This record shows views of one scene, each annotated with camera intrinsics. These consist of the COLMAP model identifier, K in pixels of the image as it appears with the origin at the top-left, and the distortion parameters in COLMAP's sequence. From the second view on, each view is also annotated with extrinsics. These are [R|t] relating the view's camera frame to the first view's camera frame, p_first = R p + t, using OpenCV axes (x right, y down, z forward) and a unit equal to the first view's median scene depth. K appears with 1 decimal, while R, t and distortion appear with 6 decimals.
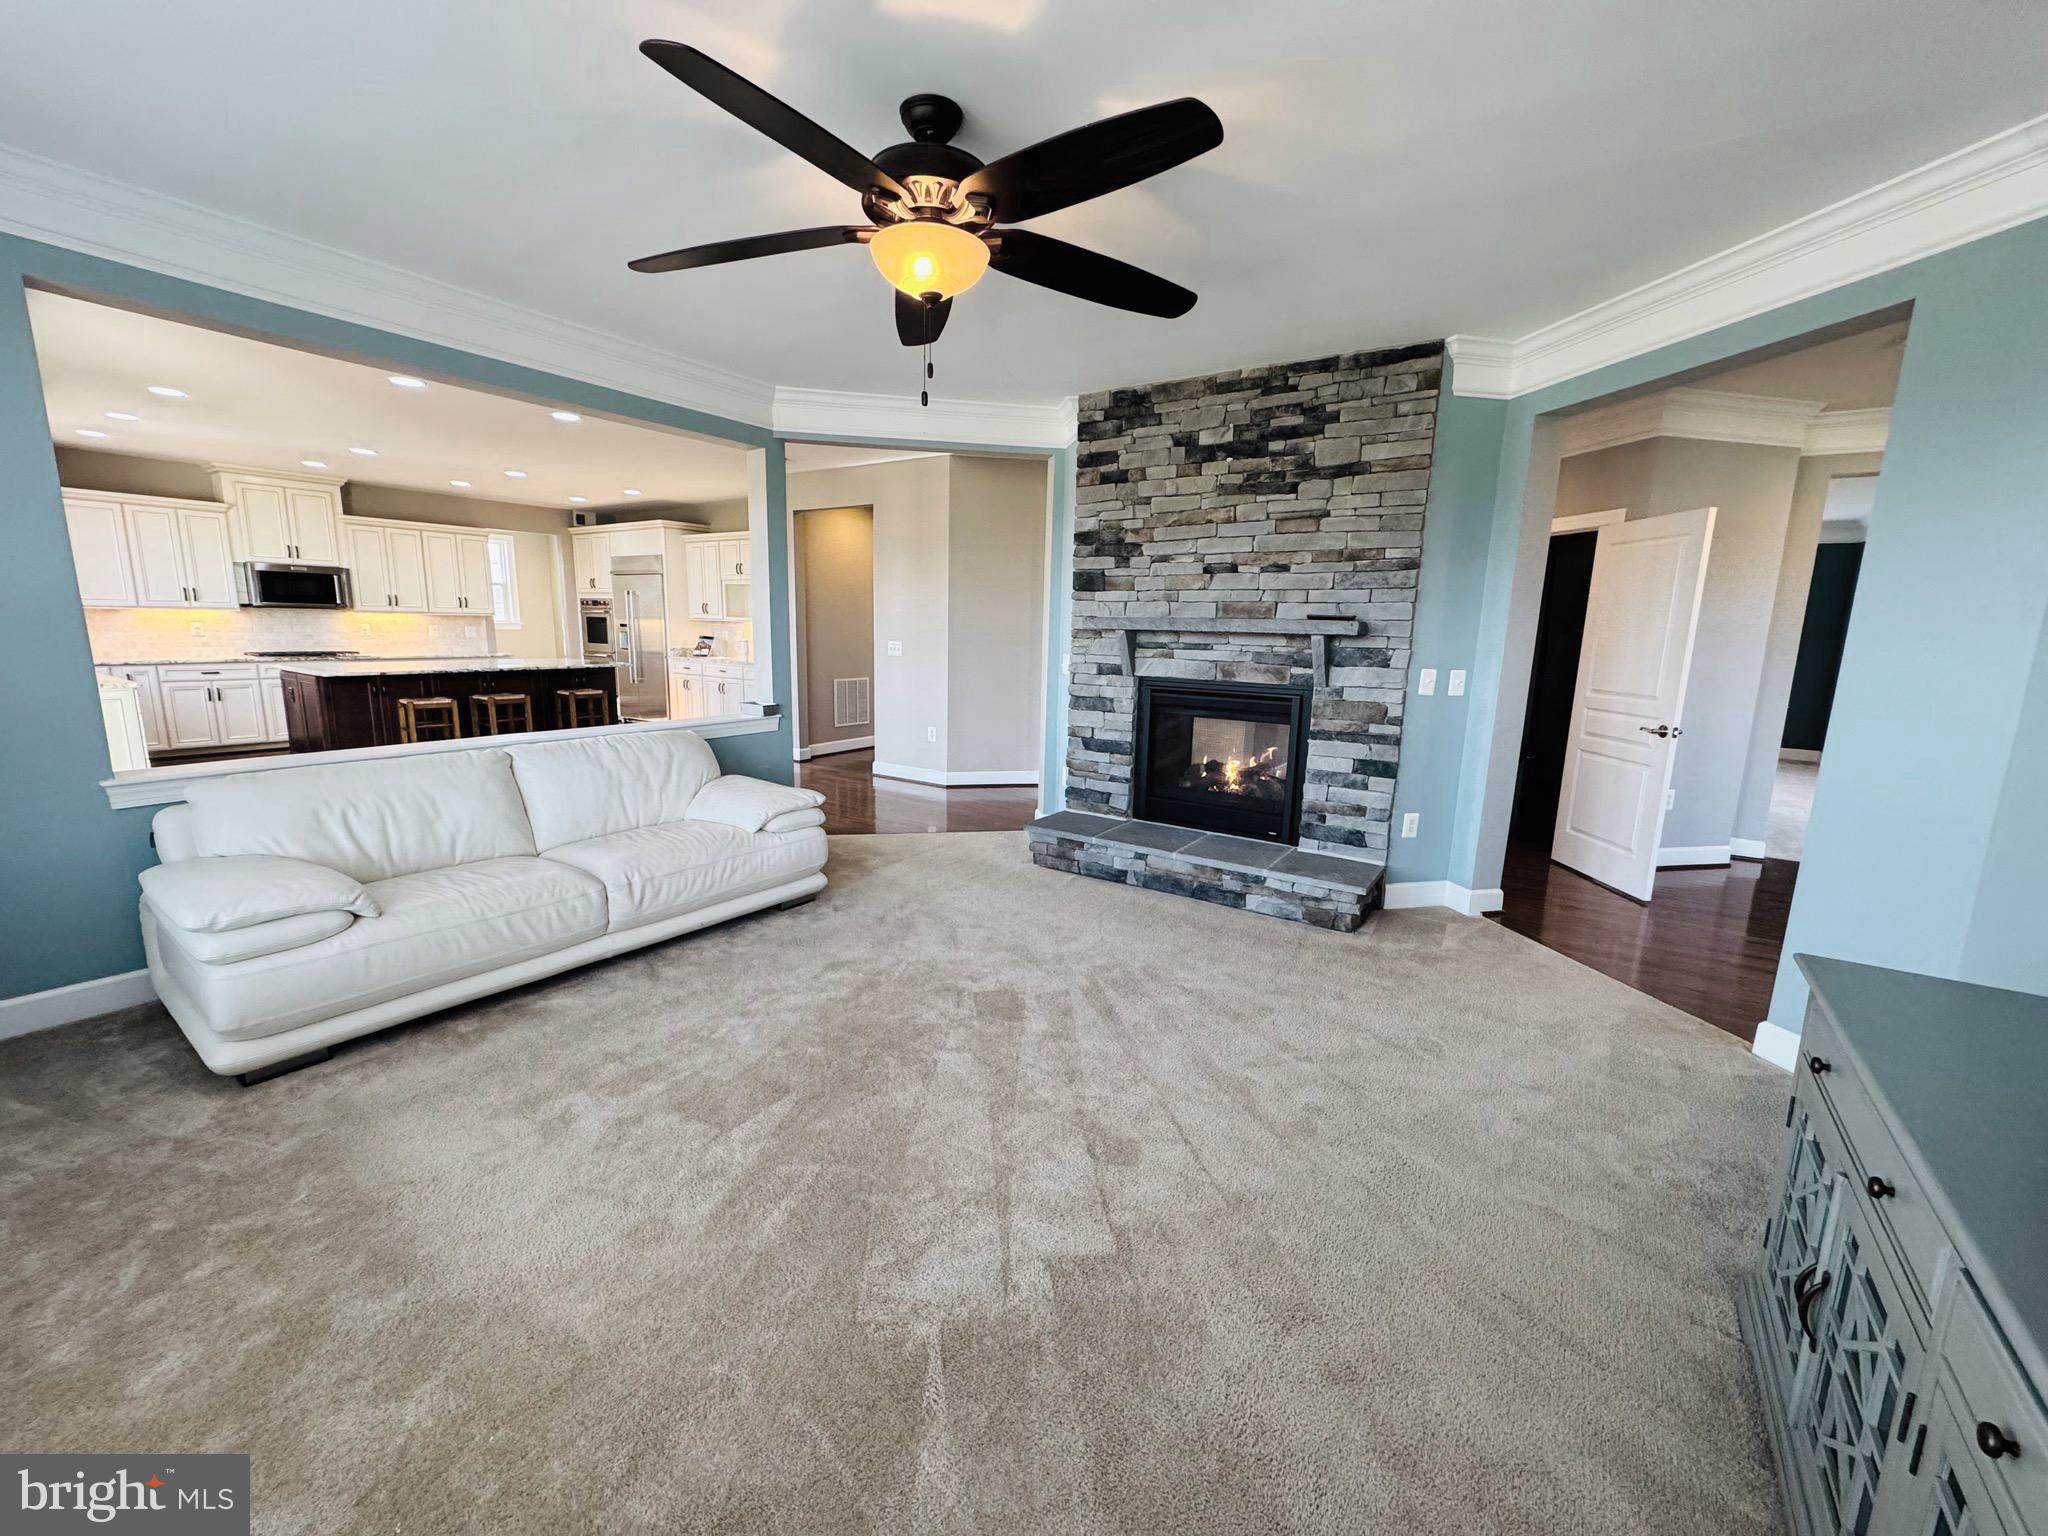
lens RADIAL K [[812.3, 0, 1020.5], [0, 812.3, 767.2], [0, 0, 1]] dist [-0.001699, 0.000261]
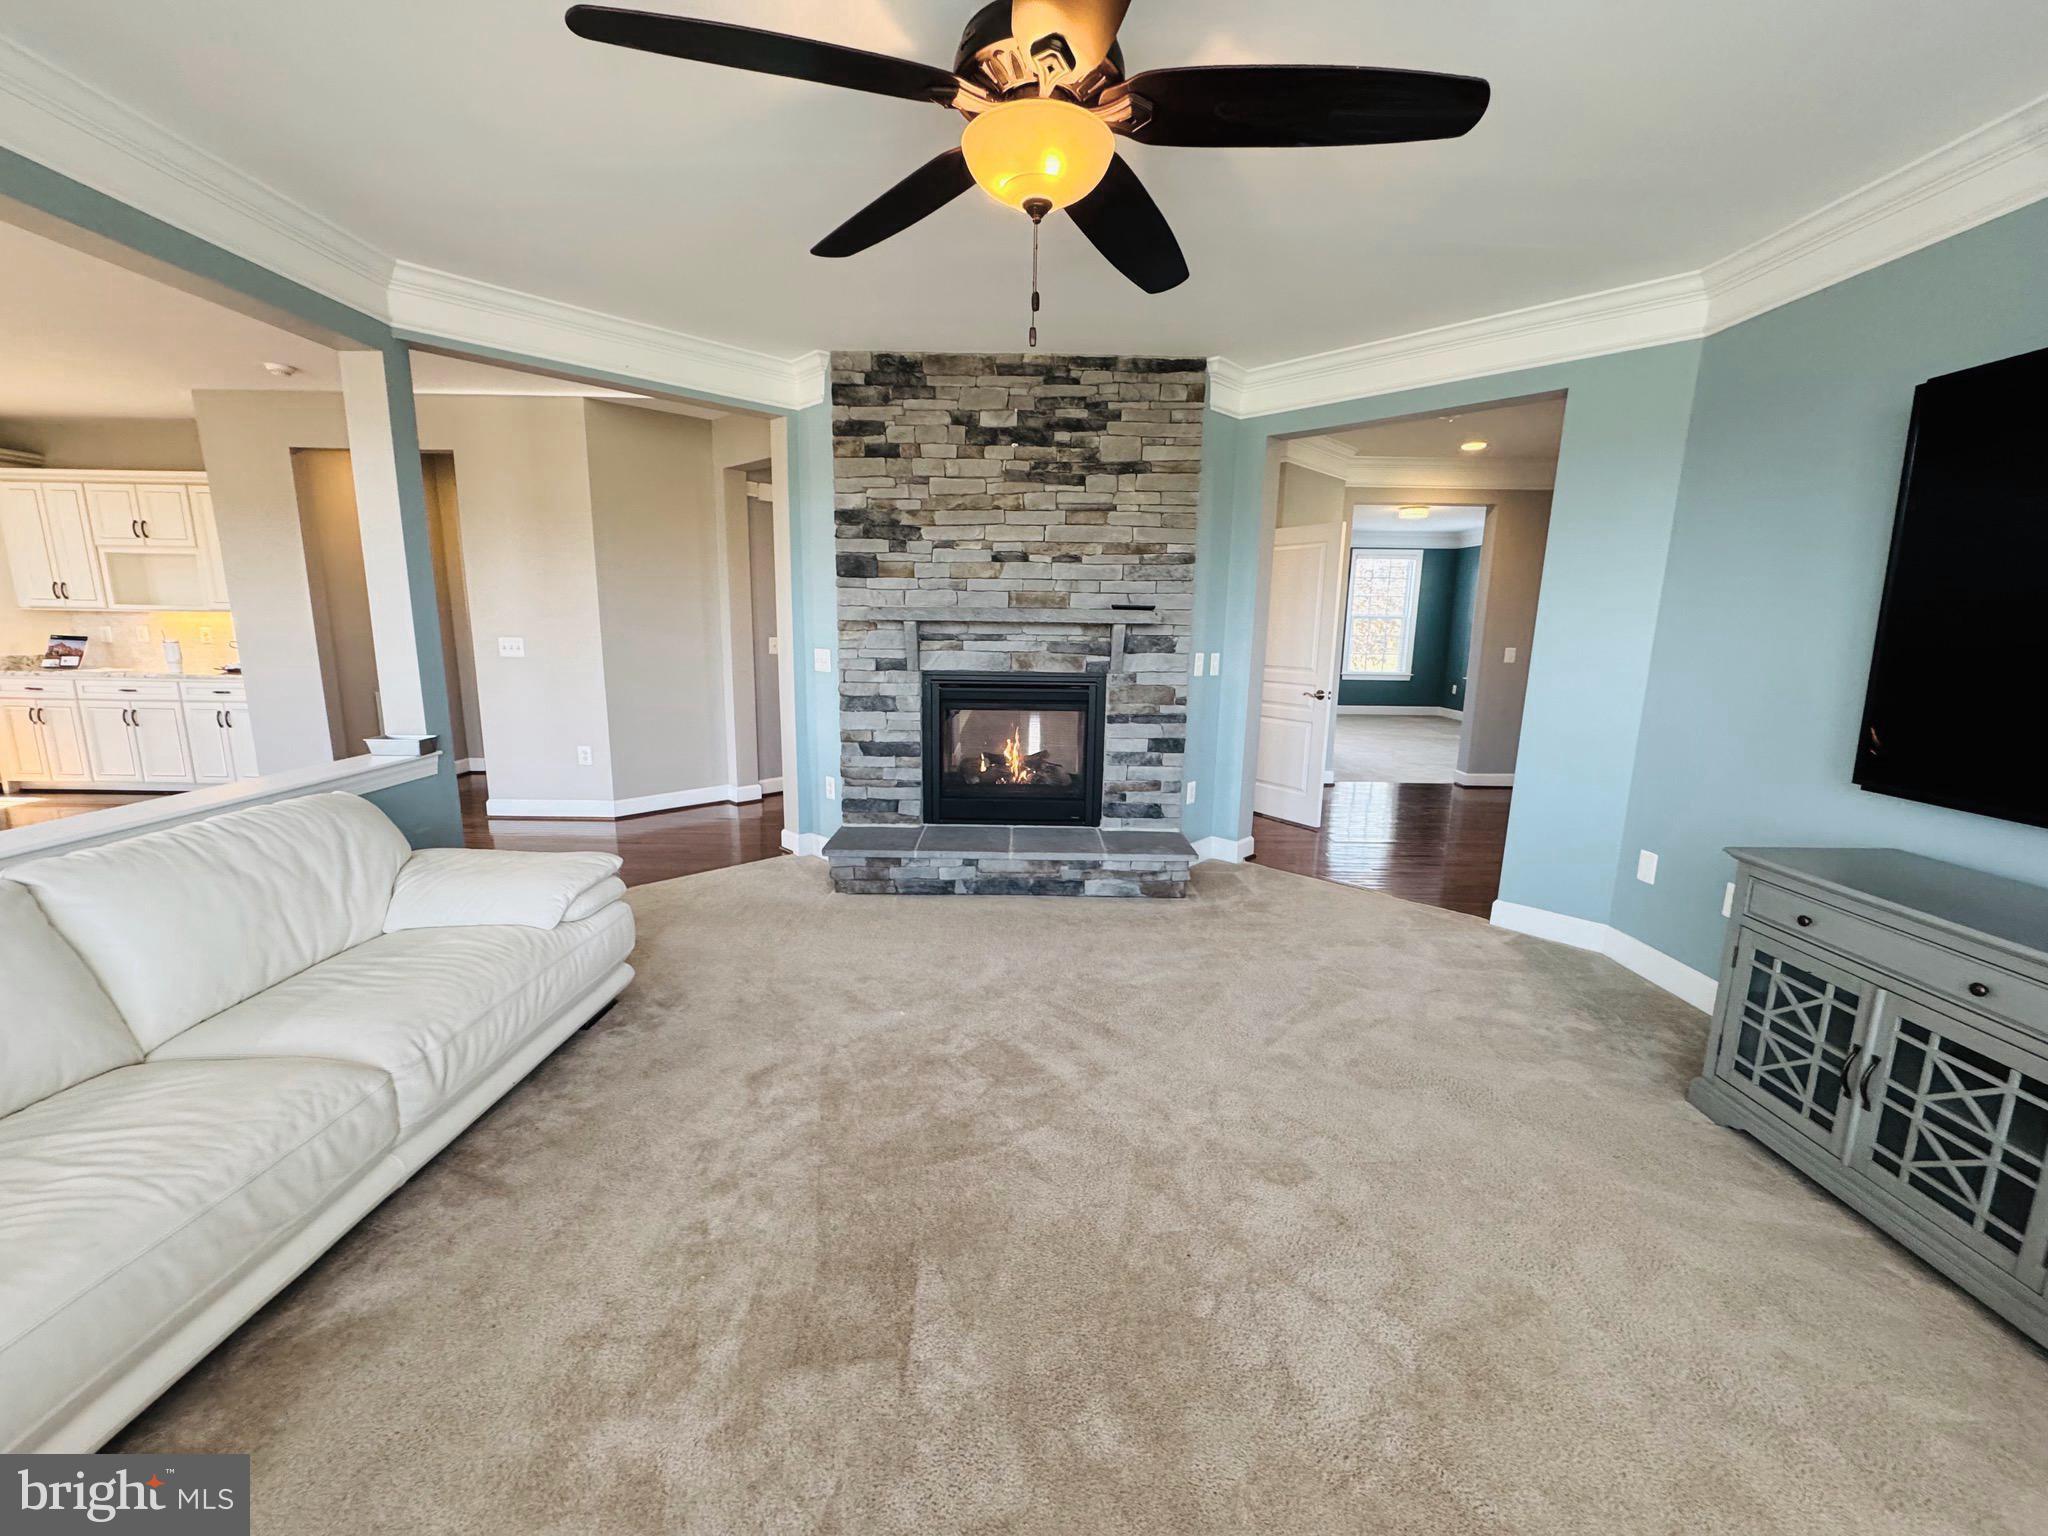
lens RADIAL K [[812.3, 0, 1021.8], [0, 812.3, 767.7], [0, 0, 1]] dist [-0.001699, 0.000261]
pose [[0.827032, -0.112170, 0.550851, -0.319994], [0.101561, 0.993580, 0.049842, -0.041332], [-0.552905, 0.014724, 0.833114, 0.188329]]
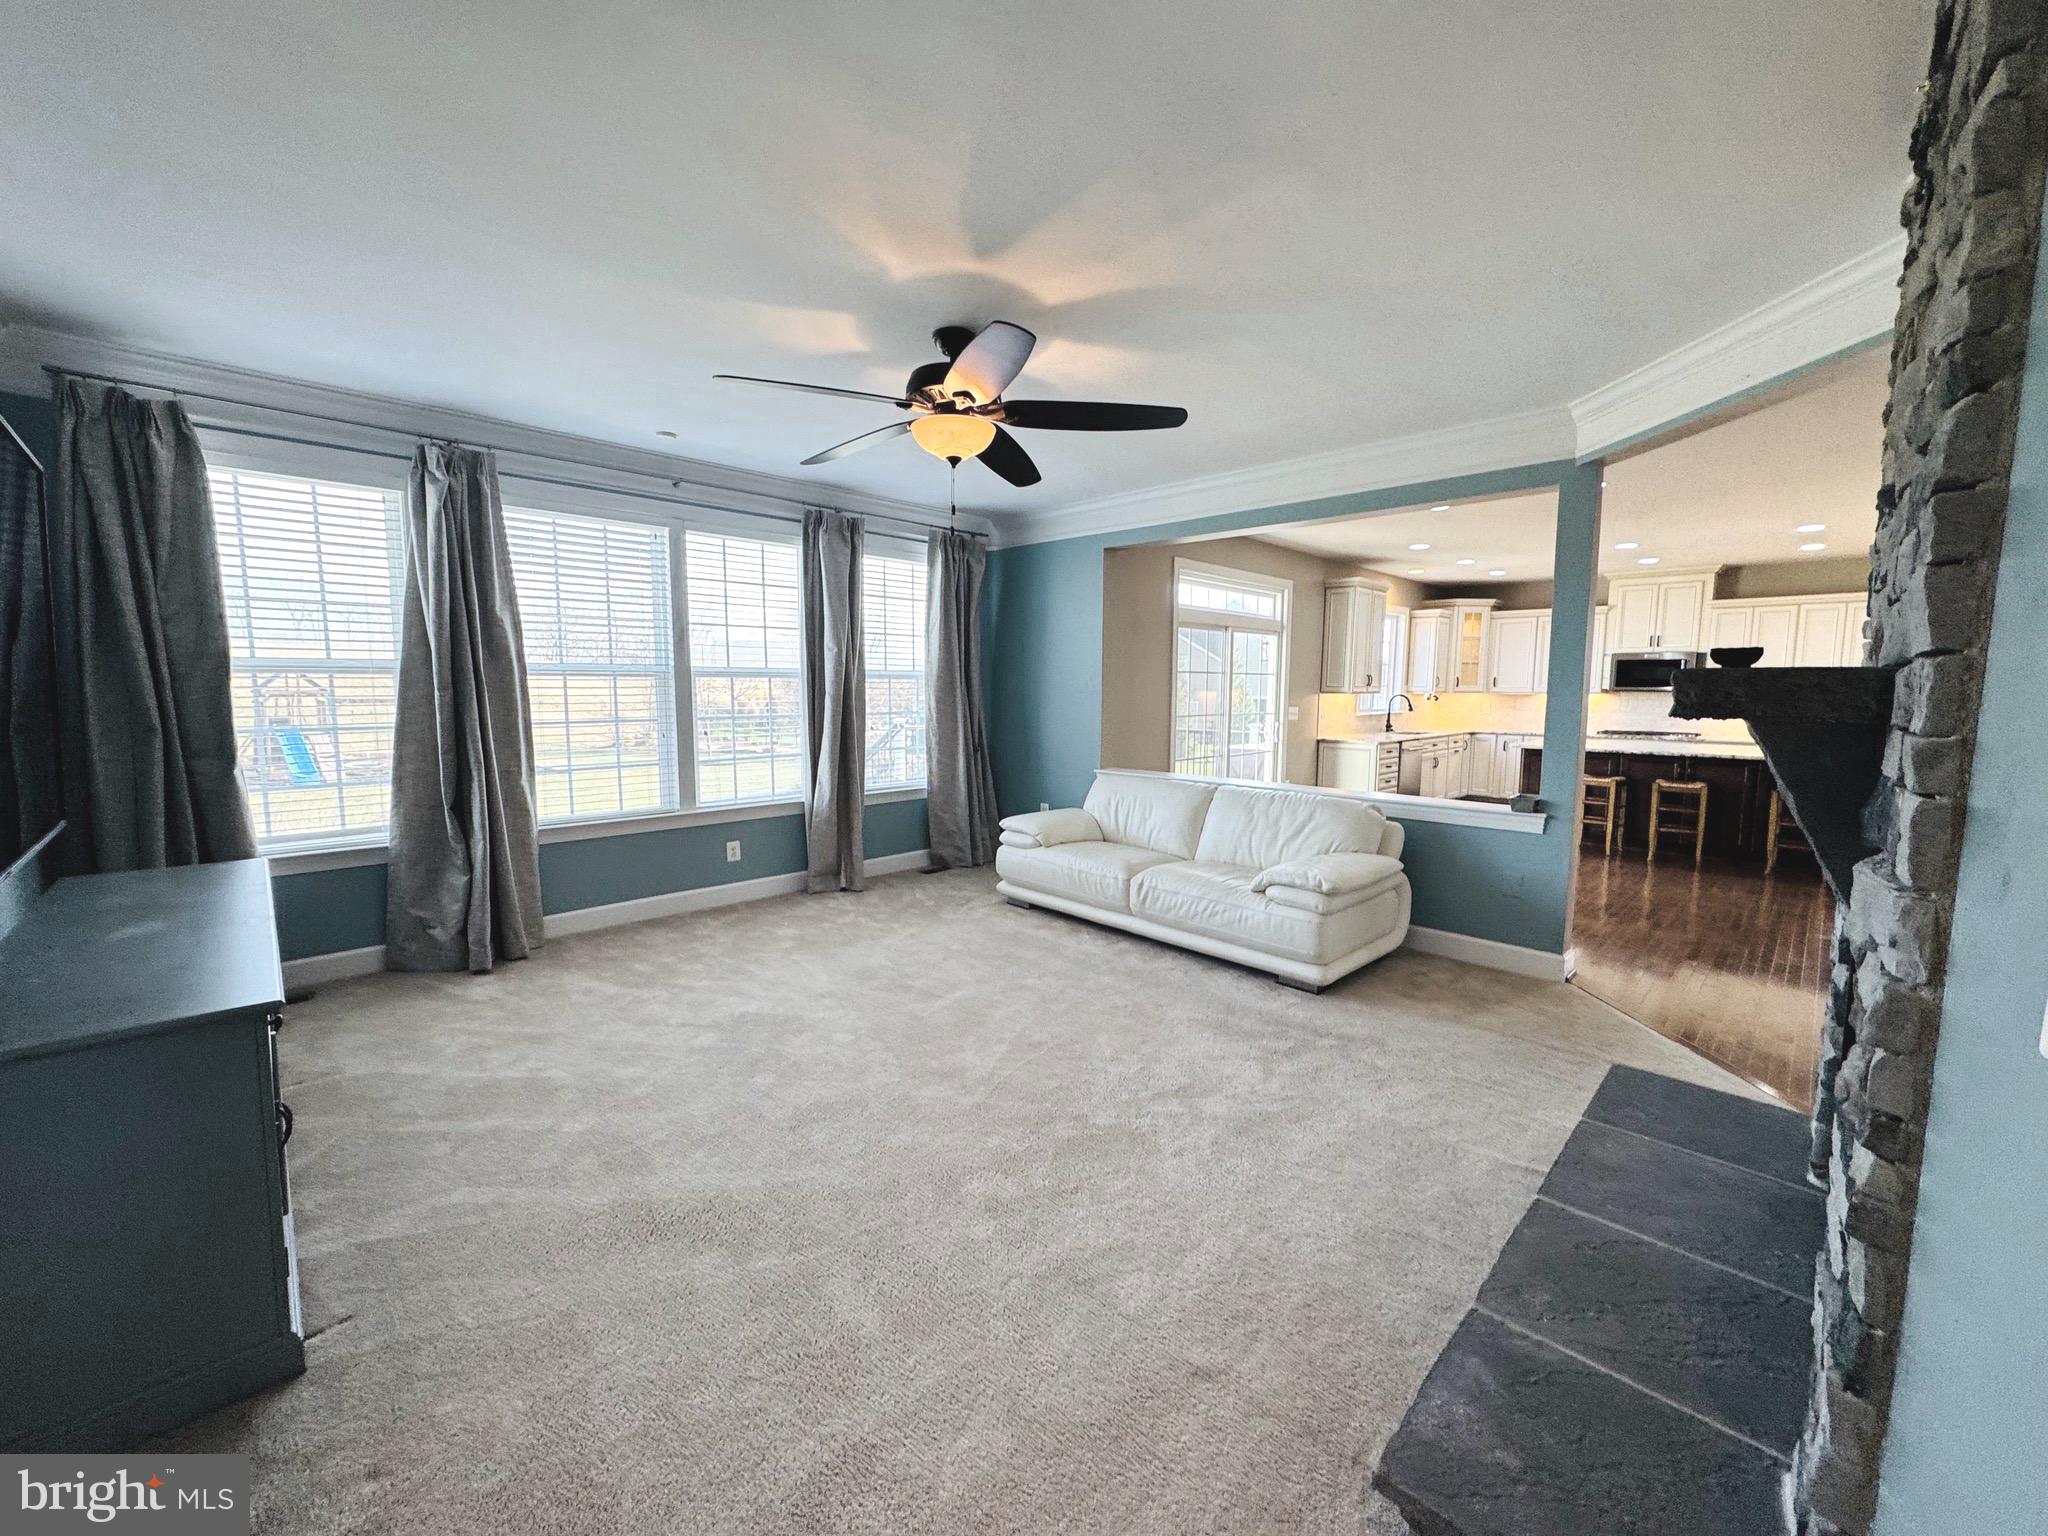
lens RADIAL K [[812.3, 0, 1030.4], [0, 812.3, 766.0], [0, 0, 1]] dist [-0.001699, 0.000261]
pose [[-0.175035, 0.077167, -0.981533, 0.668816], [-0.181945, 0.977218, 0.109274, -0.127825], [0.967605, 0.197712, -0.157007, 0.750497]]
